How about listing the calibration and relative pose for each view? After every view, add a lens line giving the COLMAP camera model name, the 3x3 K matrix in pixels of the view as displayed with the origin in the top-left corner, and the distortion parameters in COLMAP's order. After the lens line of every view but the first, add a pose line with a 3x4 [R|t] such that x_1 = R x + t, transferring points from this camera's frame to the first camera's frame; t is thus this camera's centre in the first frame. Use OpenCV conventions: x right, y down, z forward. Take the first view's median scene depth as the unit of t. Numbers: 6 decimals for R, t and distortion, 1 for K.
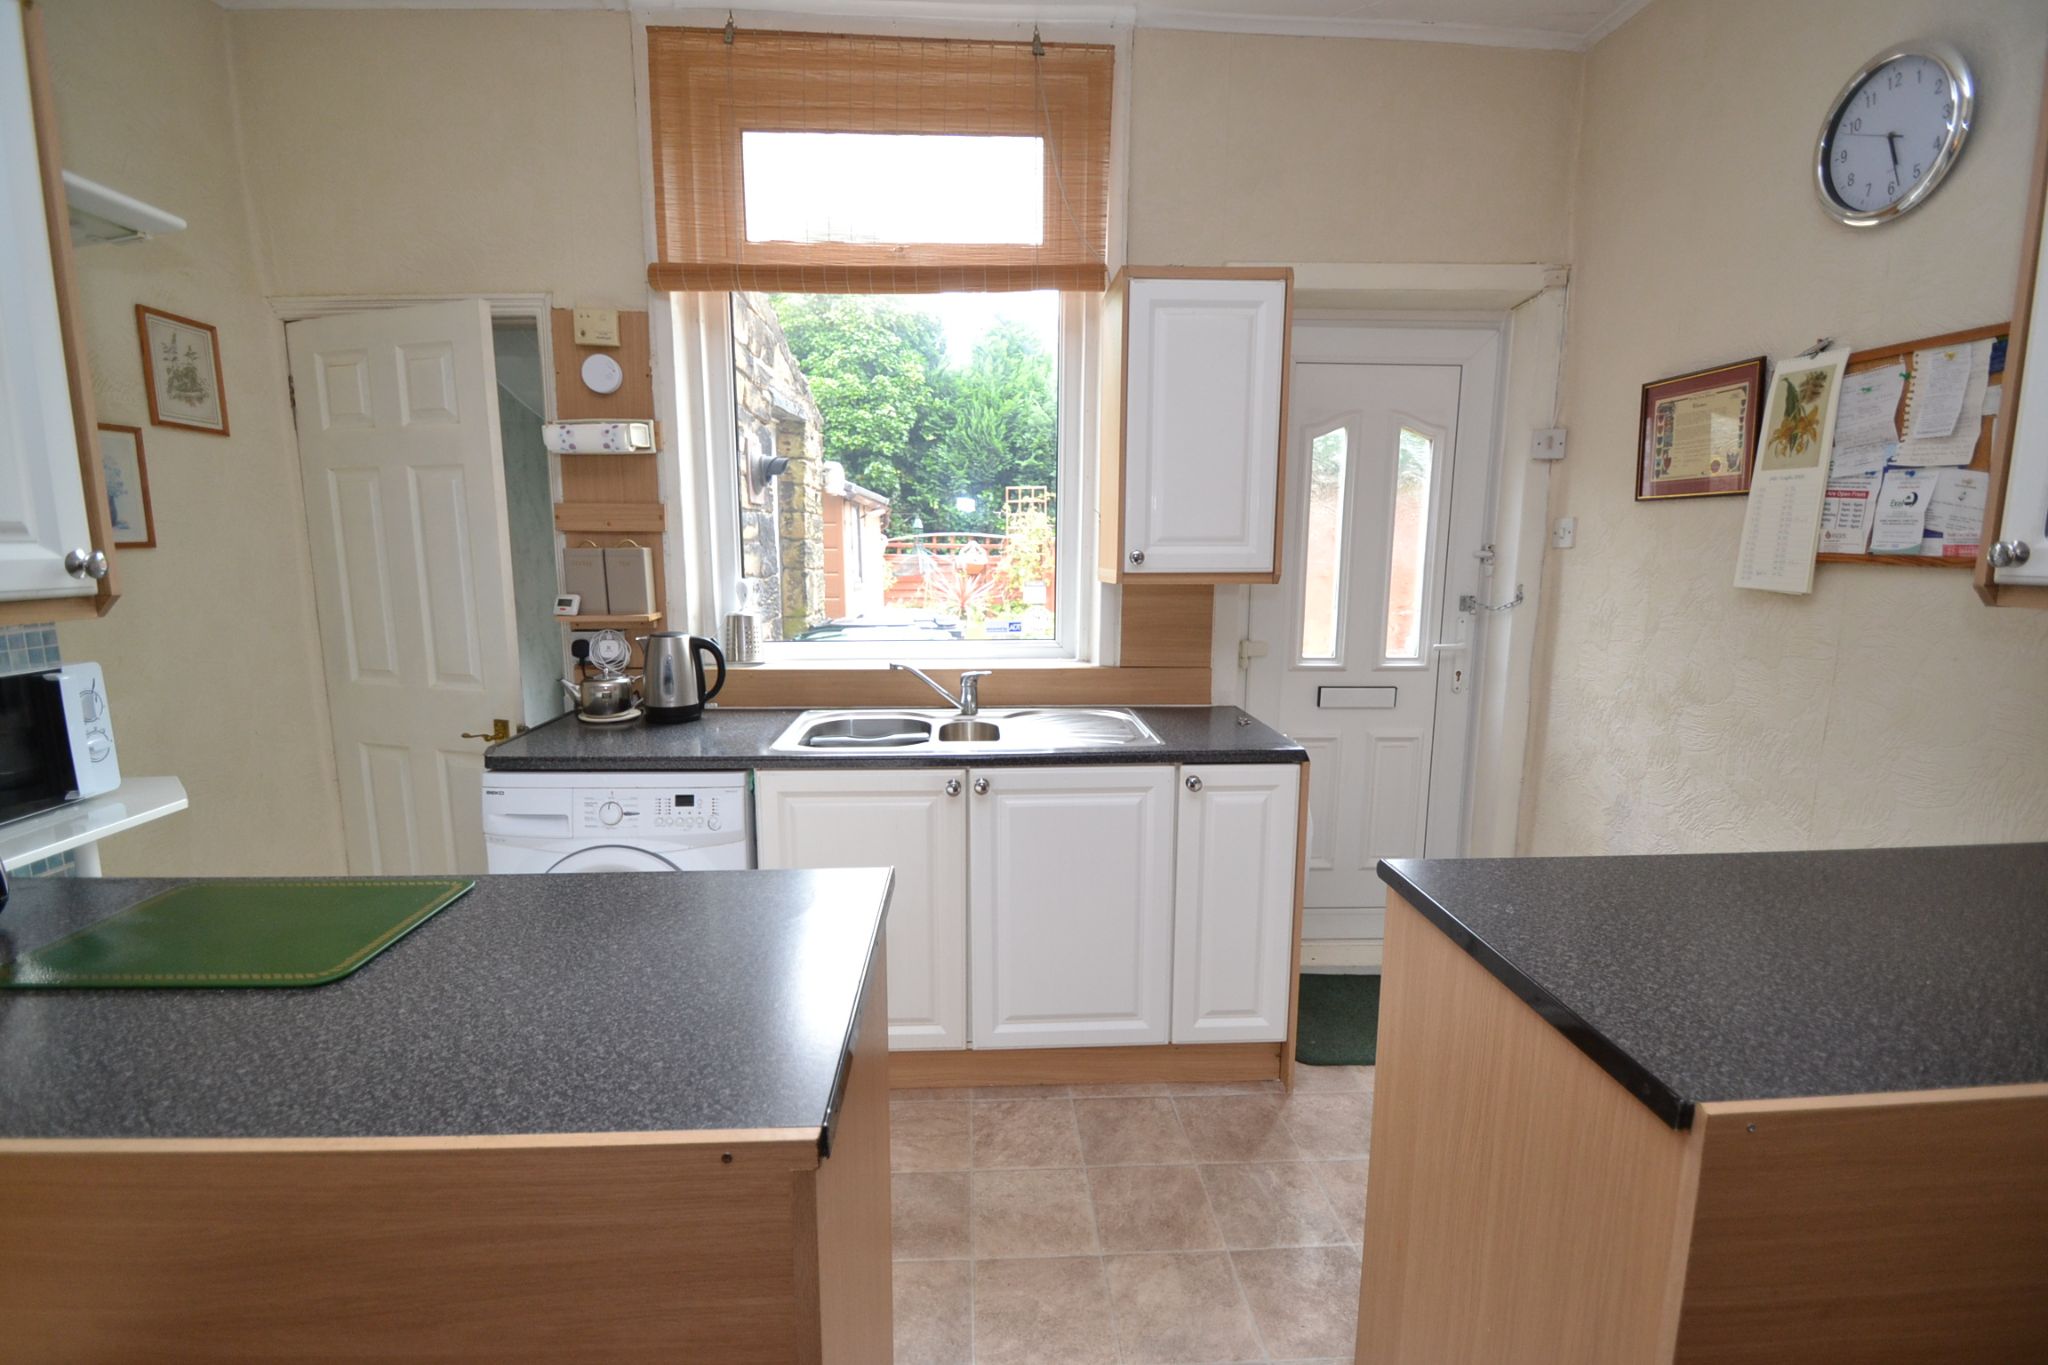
lens RADIAL K [[913.1, 0, 1006.3], [0, 913.1, 695.9], [0, 0, 1]] dist [-0.001785, -0.003555]
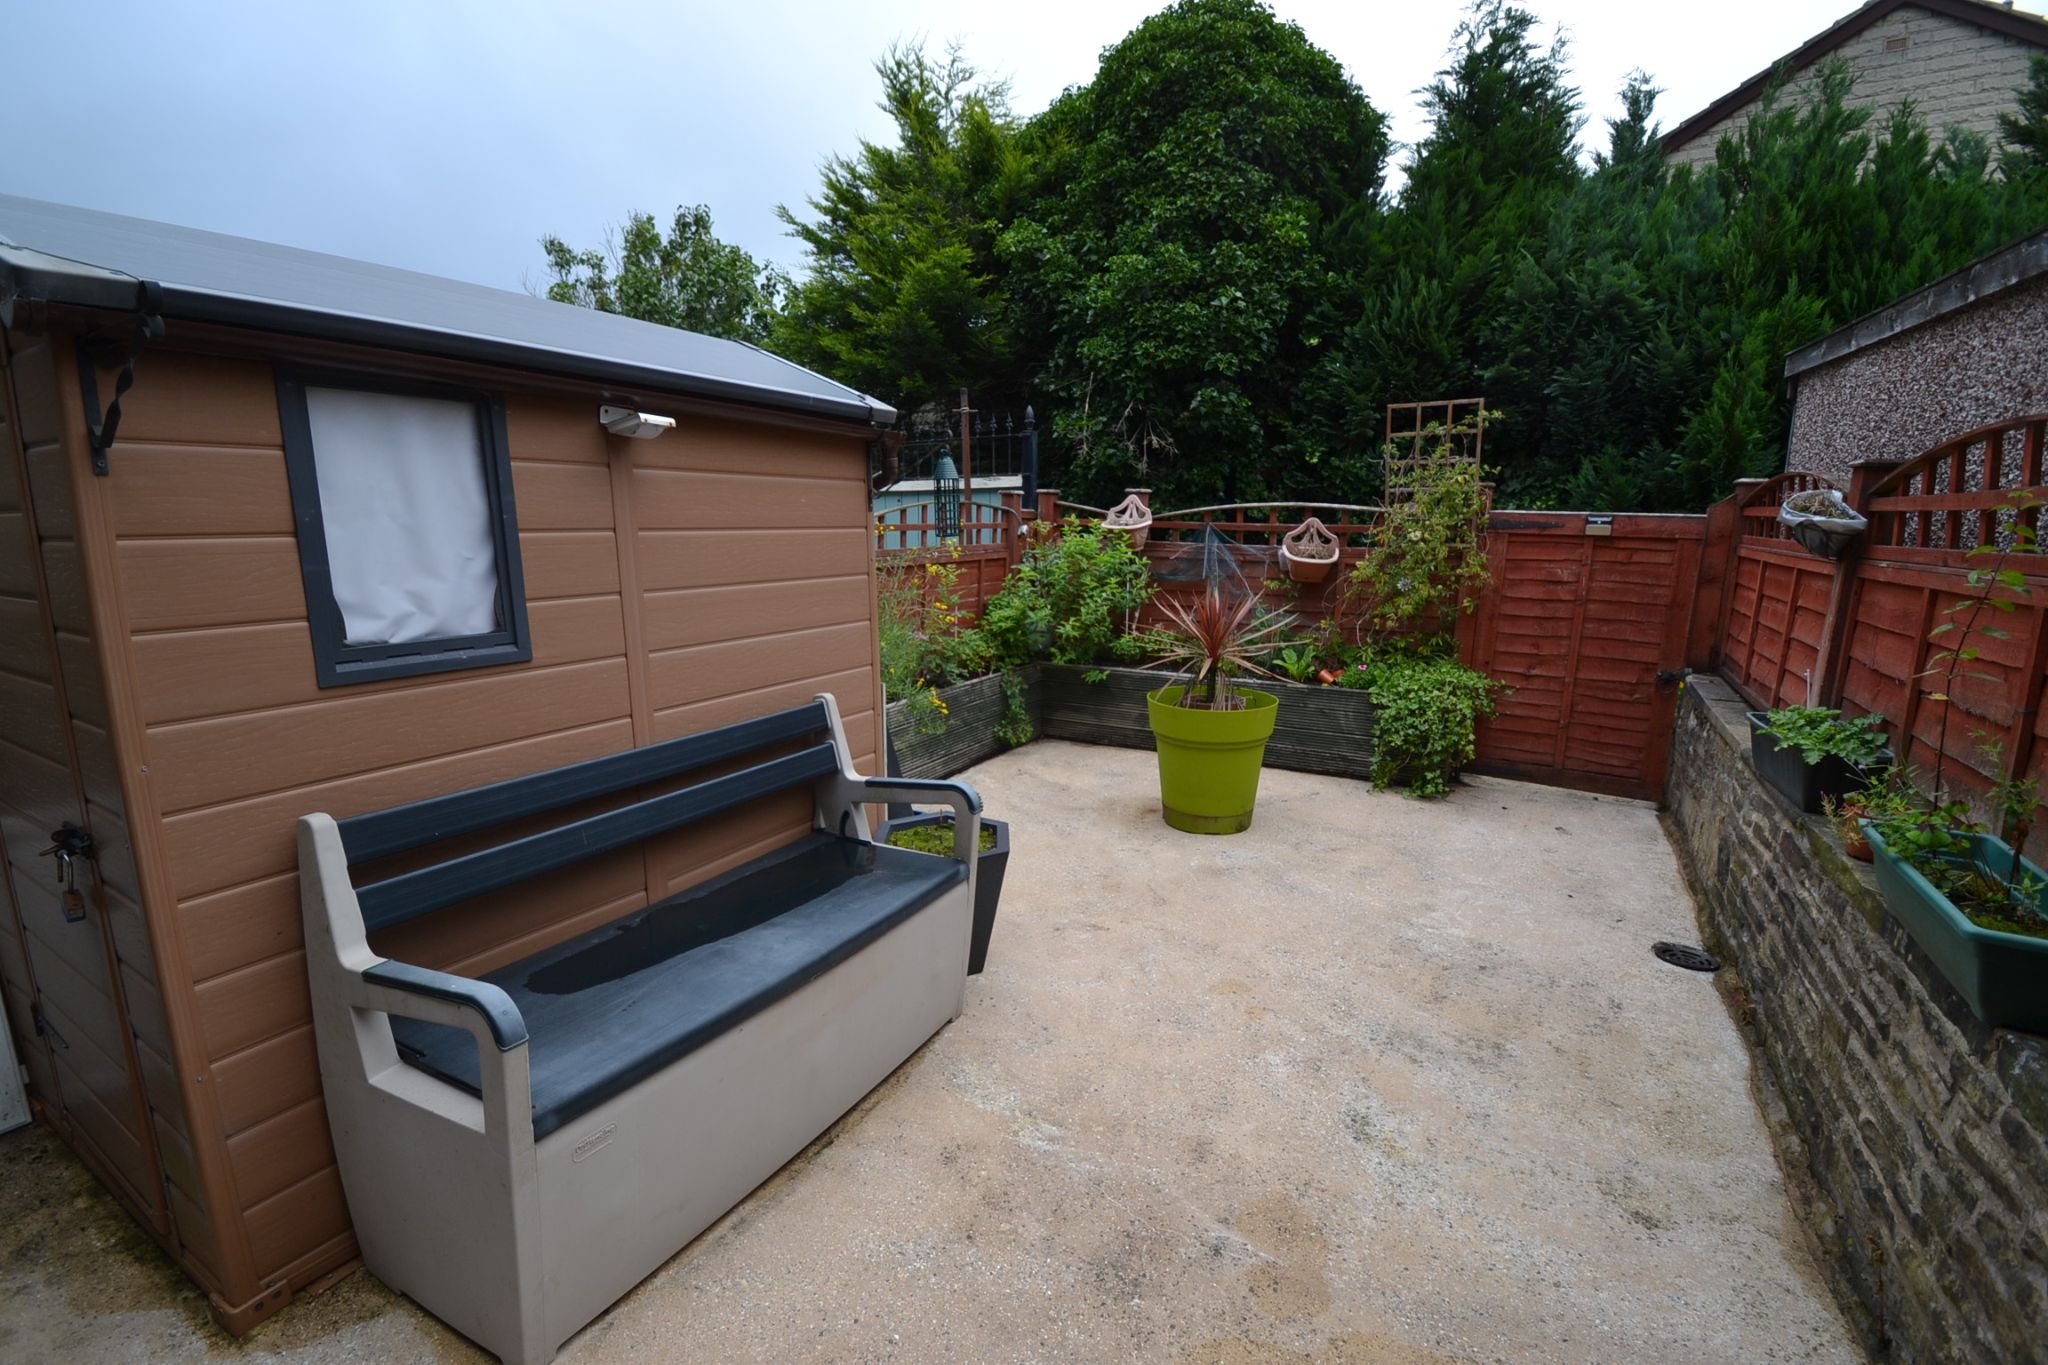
lens RADIAL K [[913.1, 0, 1016.1], [0, 913.1, 702.4], [0, 0, 1]] dist [-0.001785, -0.003555]
pose [[0.853089, 0.100818, -0.511932, 0.080392], [-0.086173, 0.994905, 0.052334, -0.068684], [0.514599, -0.000531, 0.857431, 0.412826]]
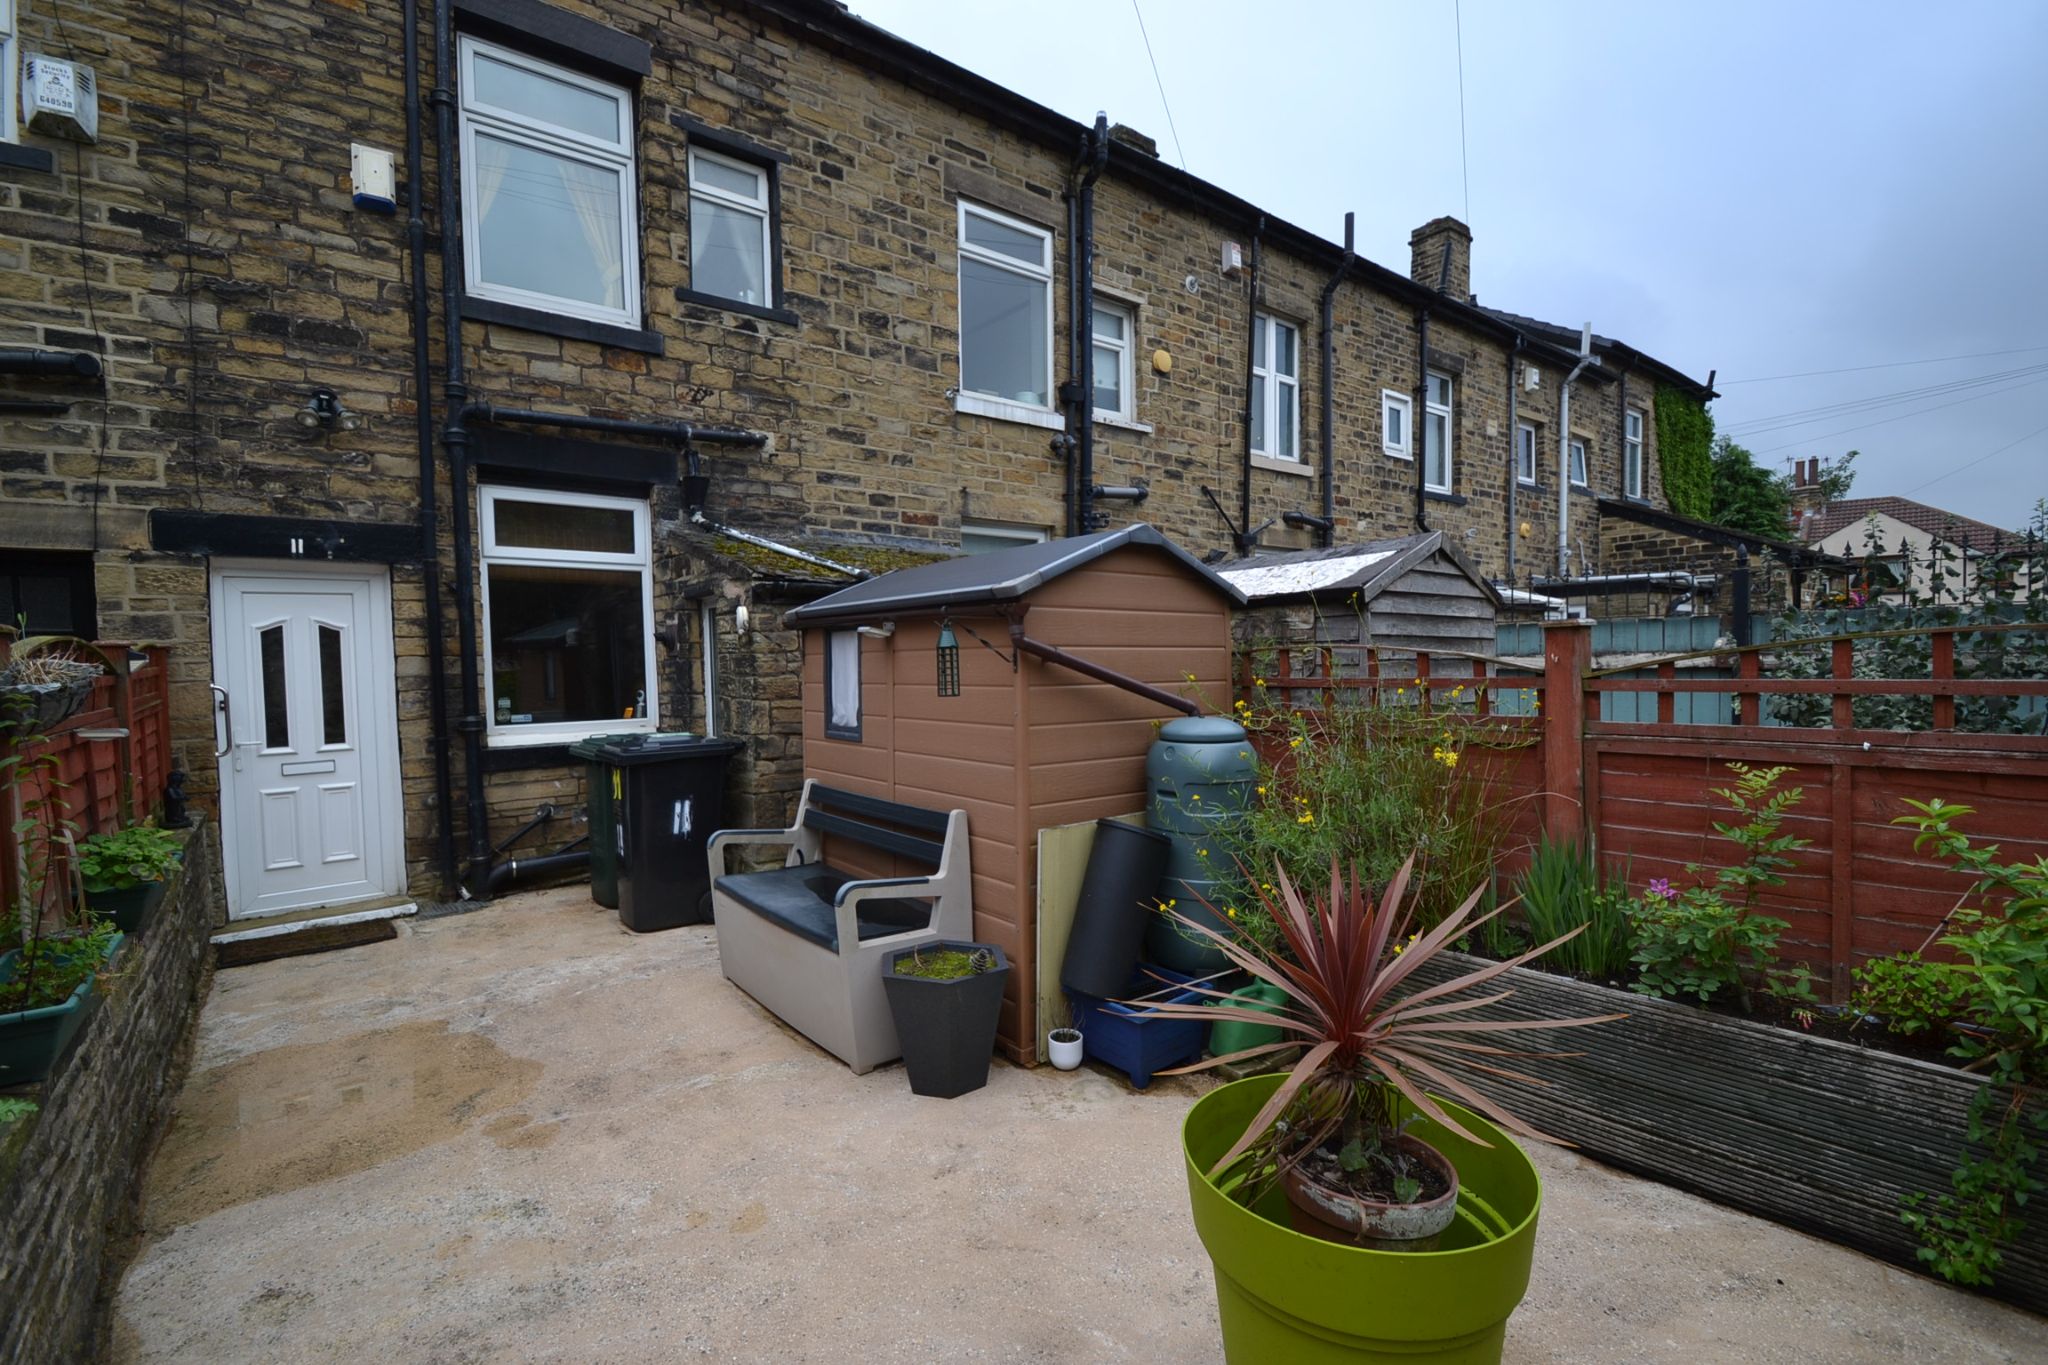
lens RADIAL K [[913.1, 0, 1016.0], [0, 913.1, 678.0], [0, 0, 1]] dist [-0.001785, -0.003555]
pose [[-0.806470, 0.034444, -0.590271, 0.084832], [-0.078104, 0.983348, 0.164093, -0.165519], [0.586093, 0.178438, -0.790351, 0.909000]]
